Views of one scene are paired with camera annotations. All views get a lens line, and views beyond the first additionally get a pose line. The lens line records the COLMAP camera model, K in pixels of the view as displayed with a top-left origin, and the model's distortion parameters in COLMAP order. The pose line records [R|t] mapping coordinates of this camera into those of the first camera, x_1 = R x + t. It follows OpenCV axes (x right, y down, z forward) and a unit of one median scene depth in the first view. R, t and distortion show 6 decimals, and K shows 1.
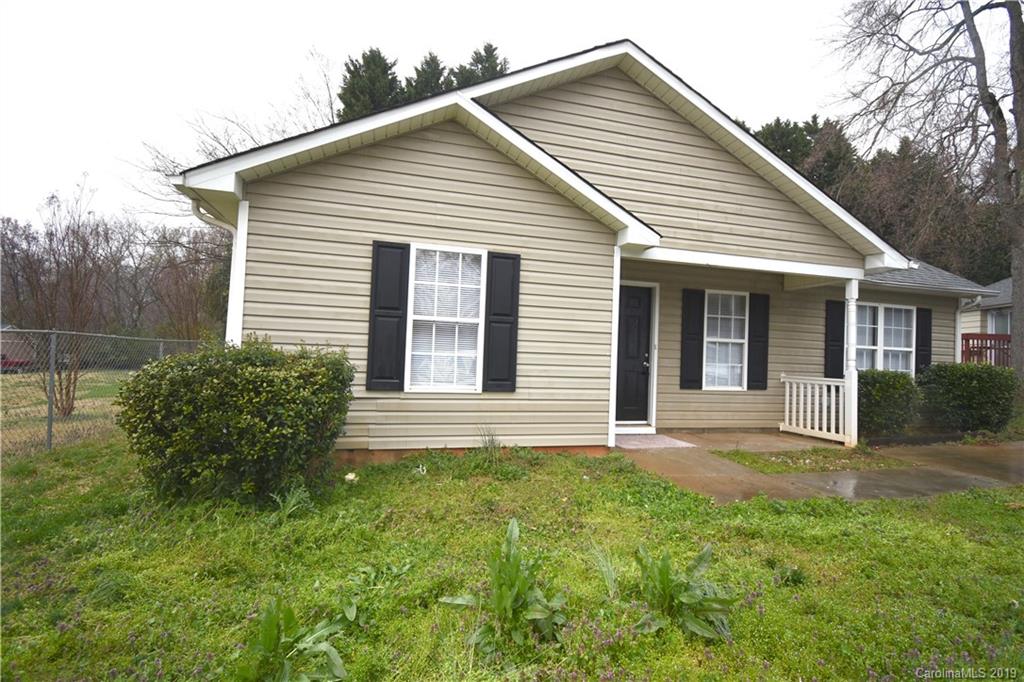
lens RADIAL K [[479.6, 0, 512.0], [0, 479.6, 341.0], [0, 0, 1]] dist [-0.000053, -0.000064]
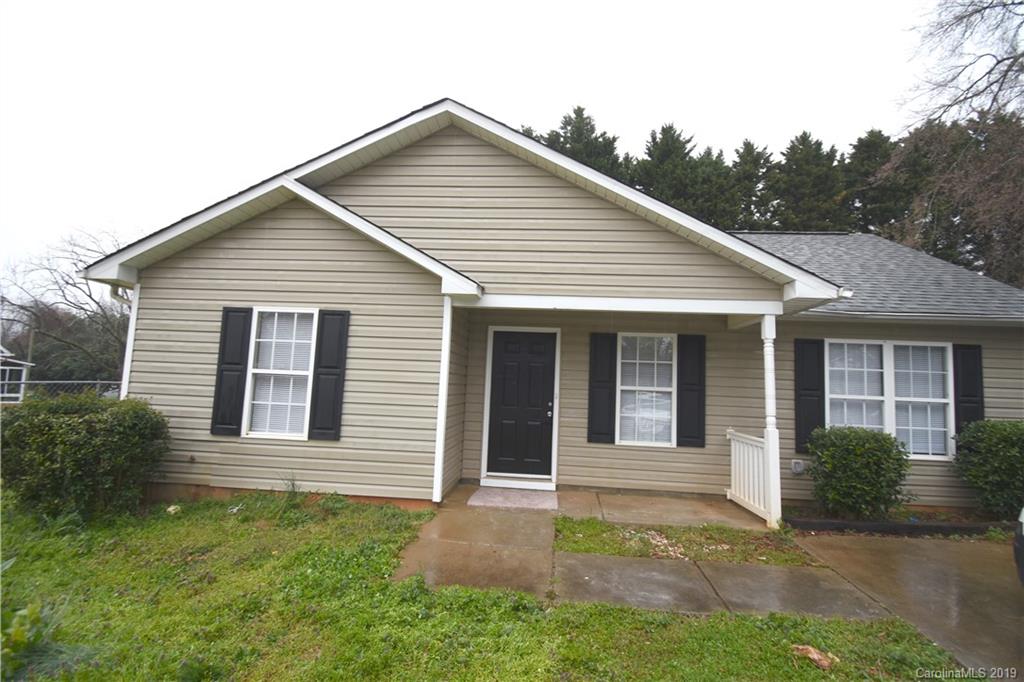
lens RADIAL K [[451.3, 0, 539.8], [0, 451.3, 339.3], [0, 0, 1]] dist [0.011769, -0.017822]
pose [[0.940942, -0.030630, -0.337180, 0.754665], [0.001907, 0.996363, -0.085188, -0.029584], [0.338563, 0.079514, 0.937578, 0.199899]]
